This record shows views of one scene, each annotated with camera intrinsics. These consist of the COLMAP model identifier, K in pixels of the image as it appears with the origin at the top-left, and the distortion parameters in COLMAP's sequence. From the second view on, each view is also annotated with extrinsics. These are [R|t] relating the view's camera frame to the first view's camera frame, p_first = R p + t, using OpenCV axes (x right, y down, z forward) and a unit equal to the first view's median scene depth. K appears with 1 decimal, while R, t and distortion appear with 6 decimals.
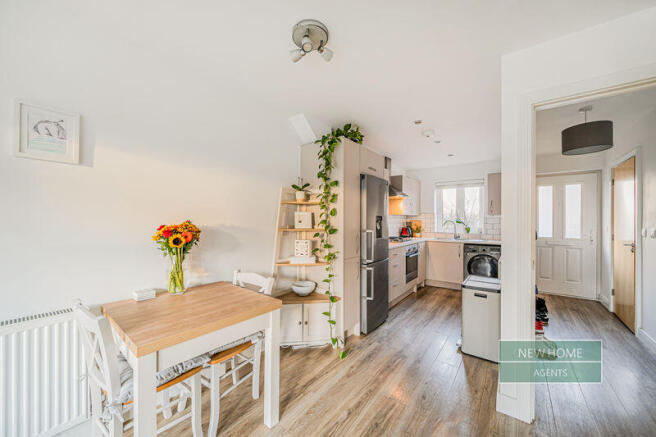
lens RADIAL K [[243.9, 0, 328.2], [0, 243.9, 222.1], [0, 0, 1]] dist [0.001053, -0.000285]
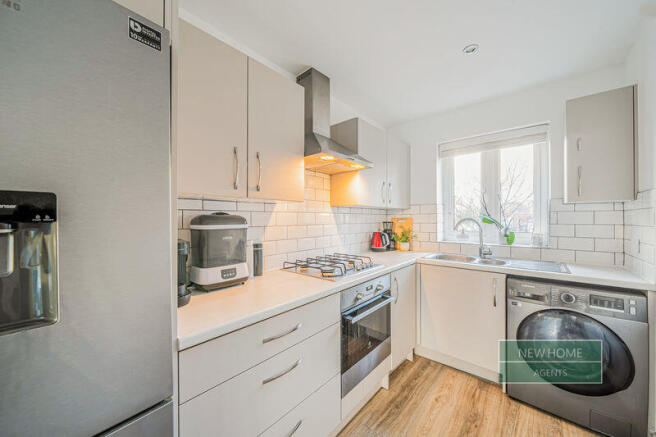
lens RADIAL K [[243.9, 0, 328.4], [0, 243.9, 219.1], [0, 0, 1]] dist [0.001053, -0.000285]
pose [[0.998827, -0.005842, -0.048076, 0.281951], [0.005509, 0.999960, -0.007042, -0.003271], [0.048115, 0.006769, 0.998819, 0.580404]]
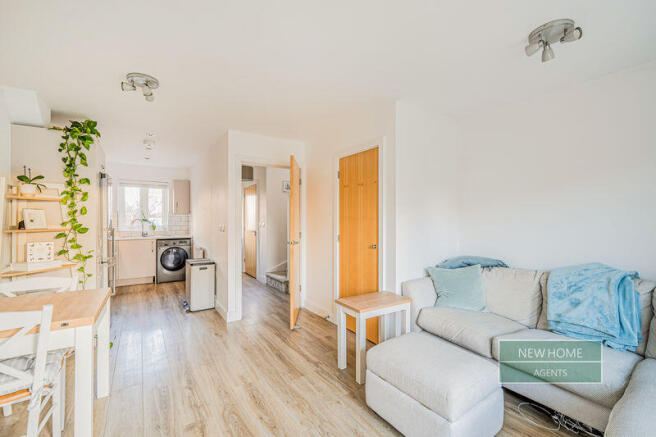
lens RADIAL K [[285.7, 0, 329.6], [0, 285.7, 220.9], [0, 0, 1]] dist [-0.002689, 0.000096]
pose [[0.314345, -0.007876, 0.949276, -0.432092], [0.006365, 0.999961, 0.006189, -0.000549], [-0.949287, 0.004097, 0.314383, -0.164065]]
